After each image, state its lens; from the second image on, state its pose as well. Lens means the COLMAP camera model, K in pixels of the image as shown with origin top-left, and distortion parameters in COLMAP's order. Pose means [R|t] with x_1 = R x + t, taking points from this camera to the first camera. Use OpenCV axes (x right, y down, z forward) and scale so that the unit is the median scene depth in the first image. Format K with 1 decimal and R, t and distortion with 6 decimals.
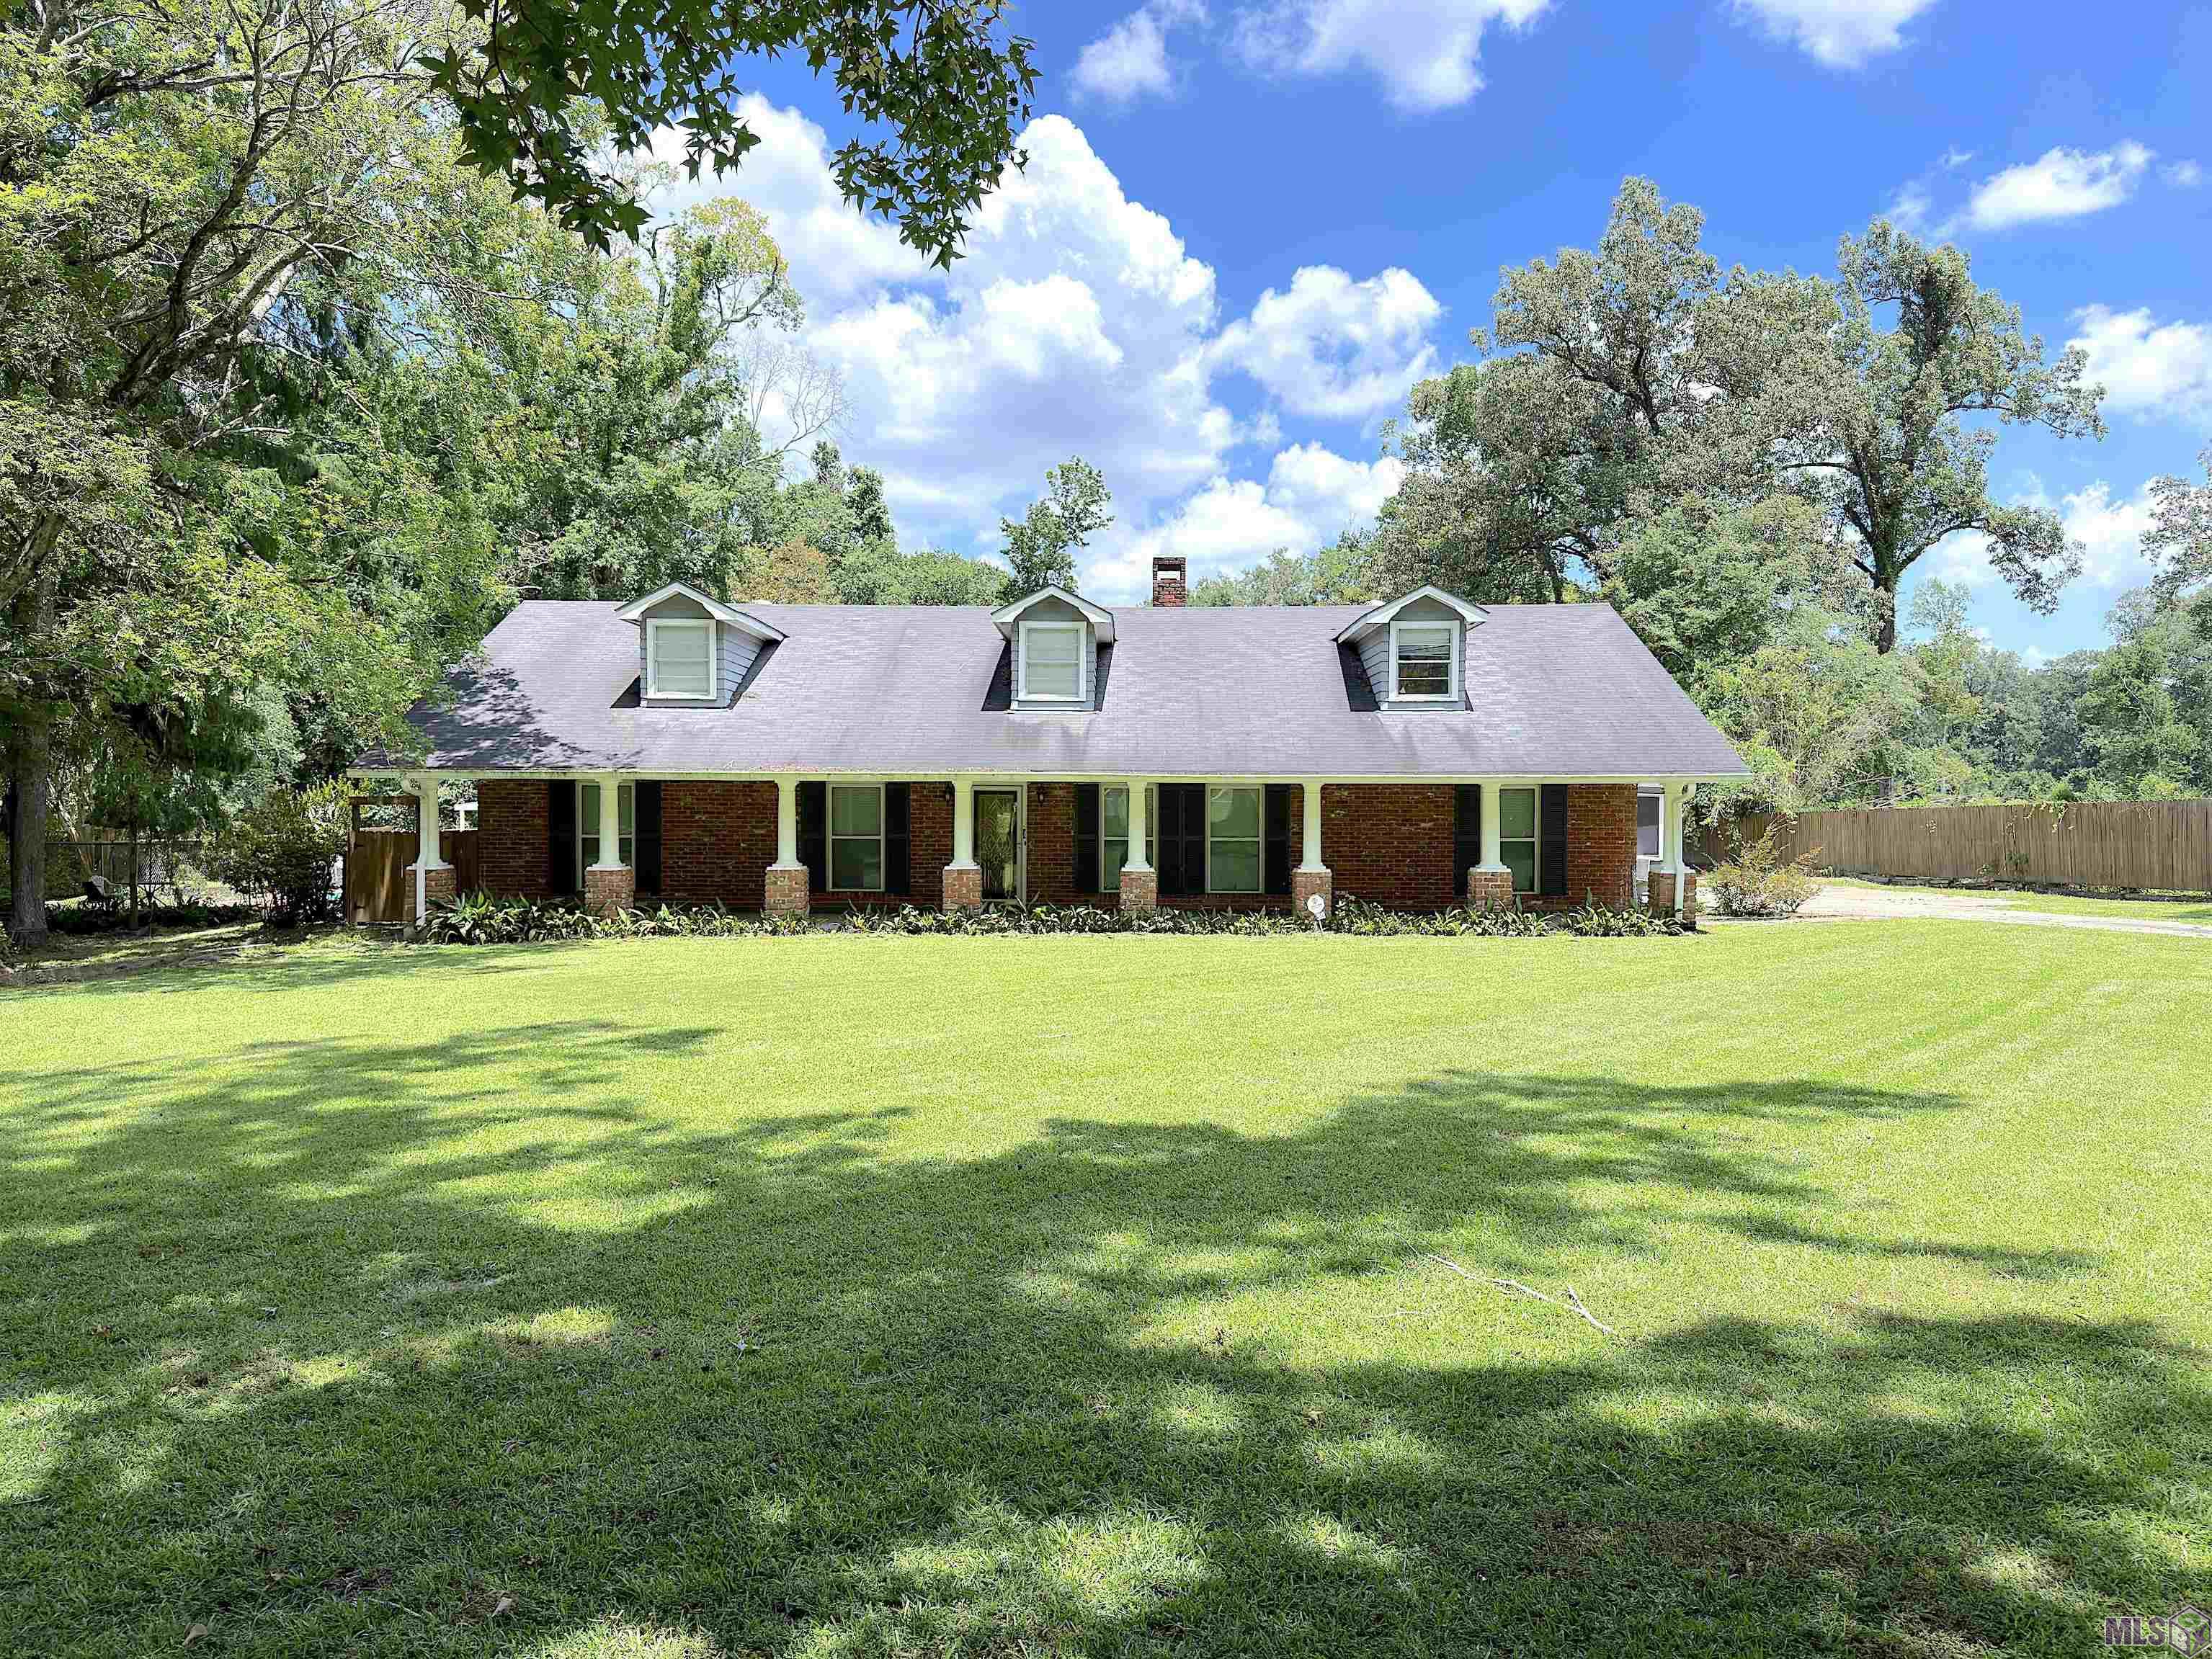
lens RADIAL K [[1539.8, 0, 1106.0], [0, 1539.8, 829.5], [0, 0, 1]] dist [0.050956, -0.063651]
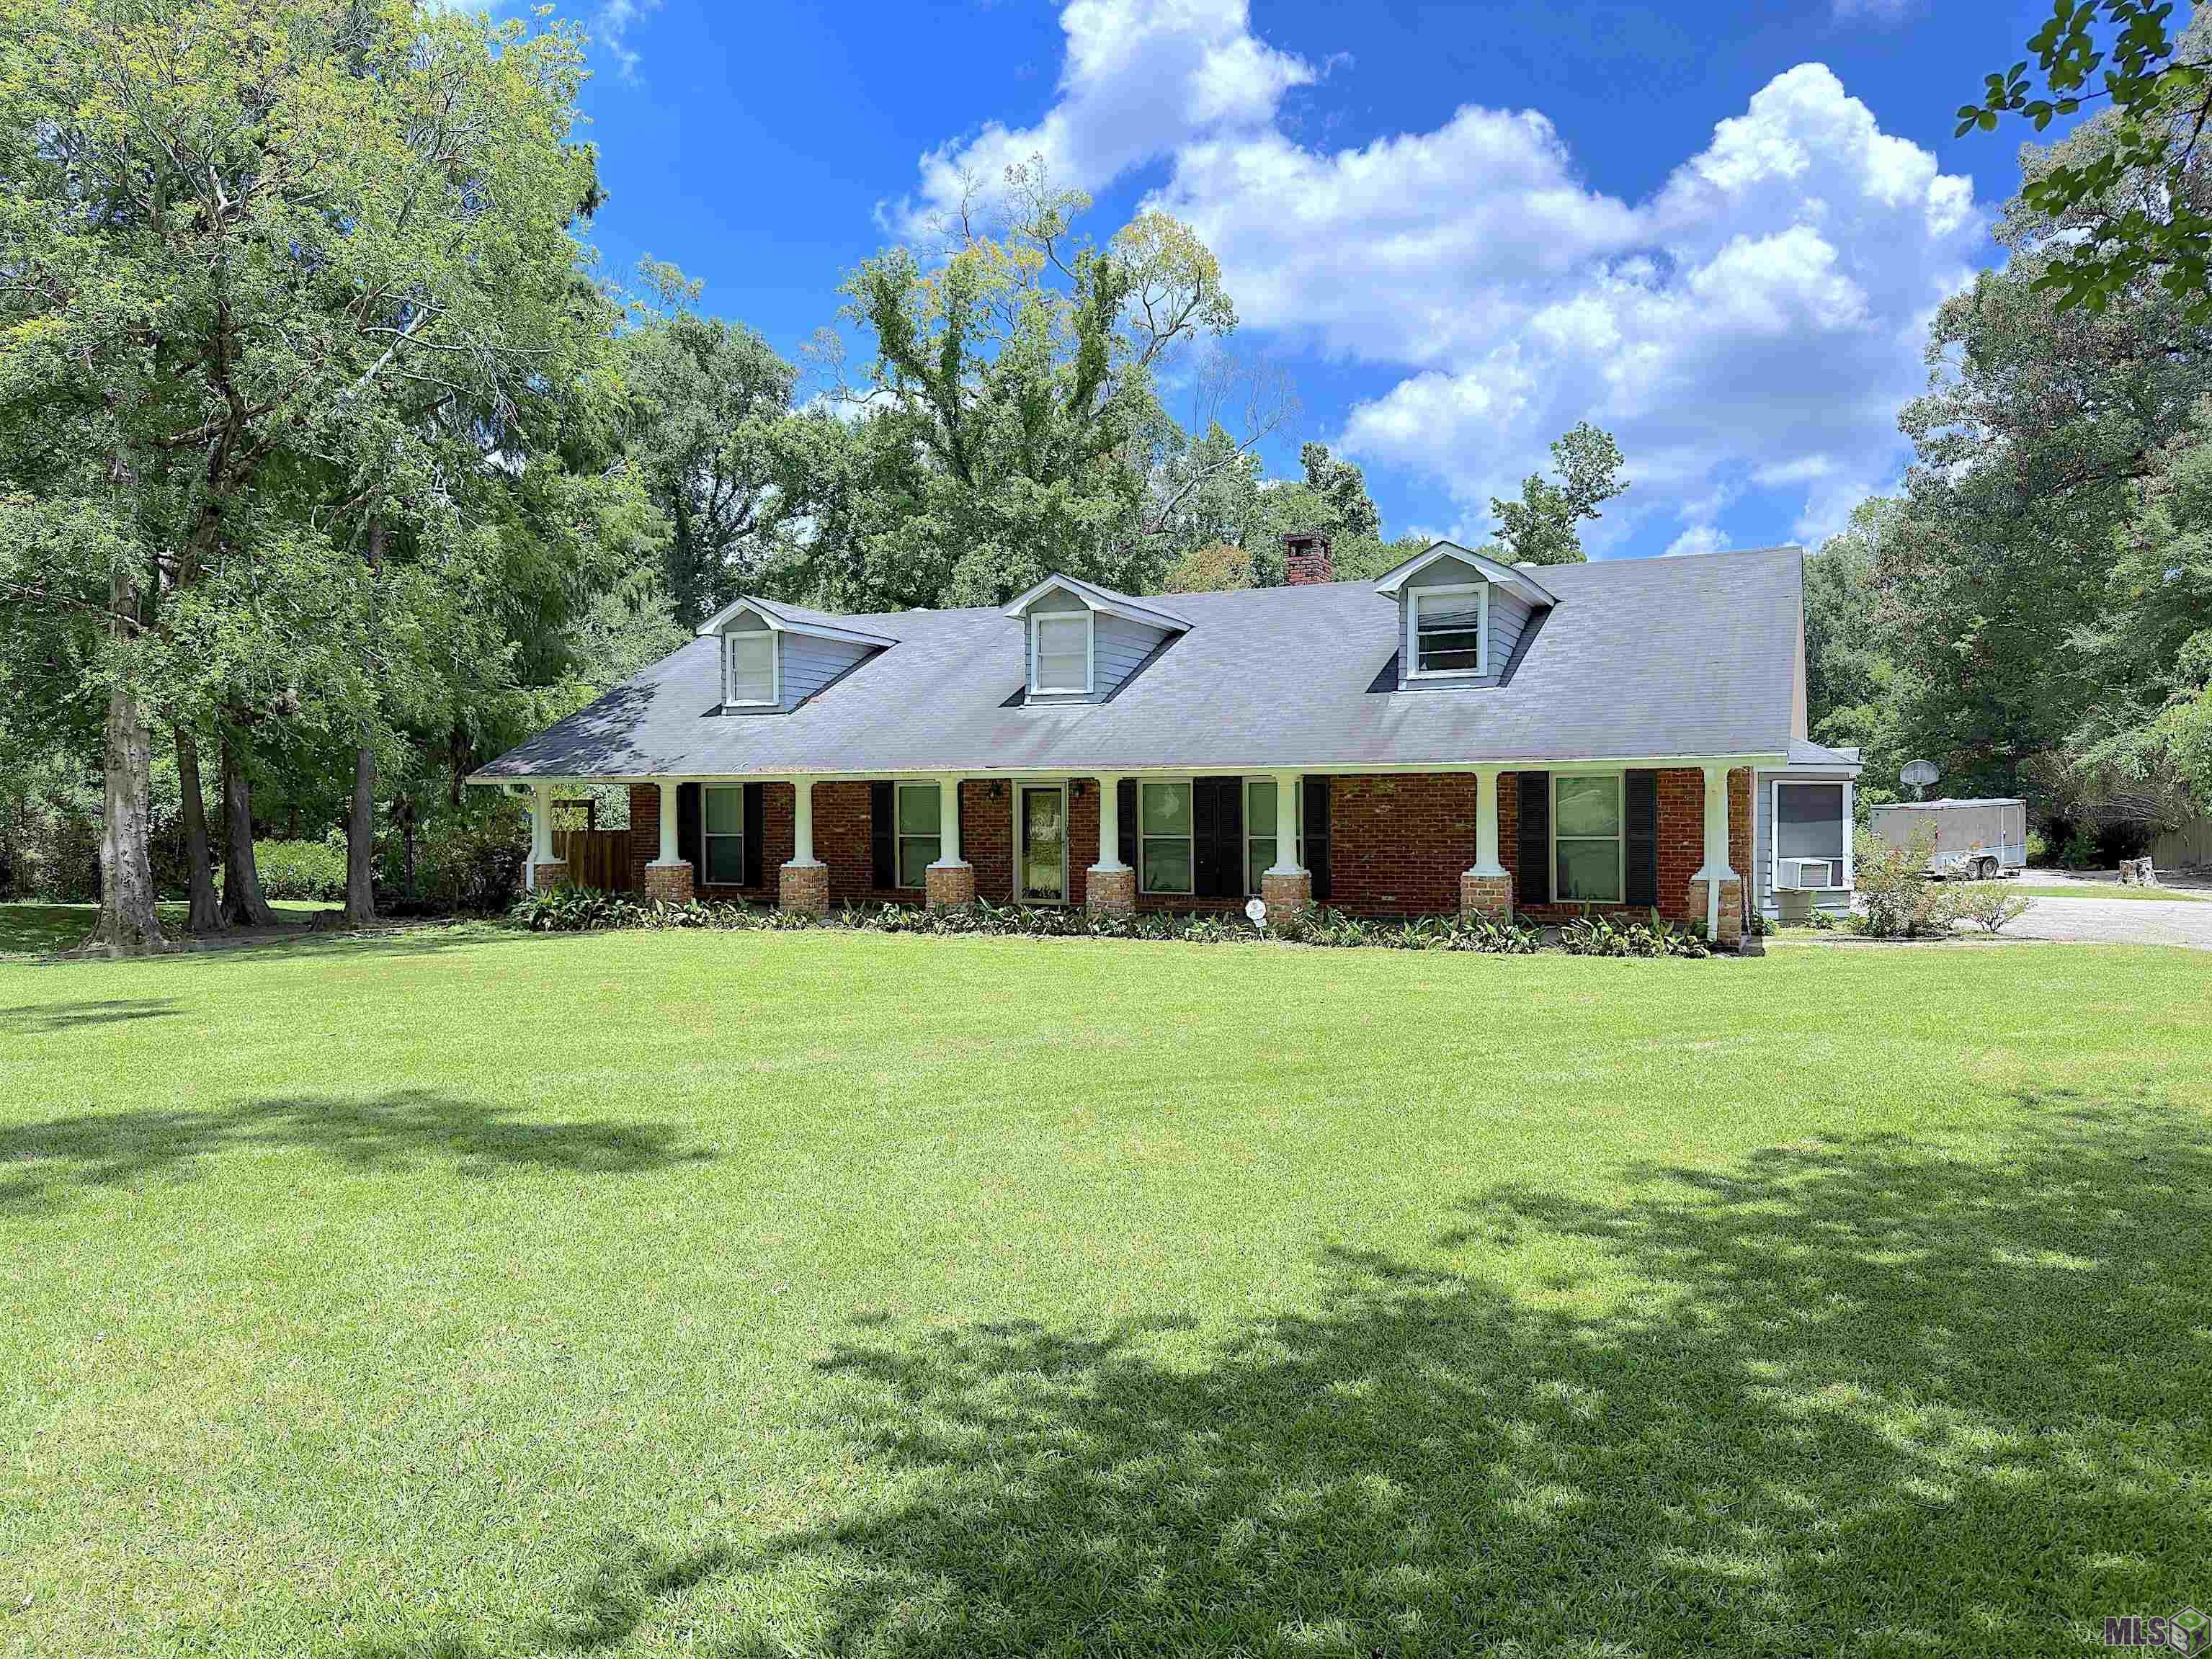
lens RADIAL K [[1539.8, 0, 1106.0], [0, 1539.8, 829.5], [0, 0, 1]] dist [0.050956, -0.063651]
pose [[0.912377, -0.002300, -0.409346, 0.407178], [0.002260, 0.999997, -0.000582, 0.001963], [0.409346, -0.000395, 0.912379, 0.138870]]
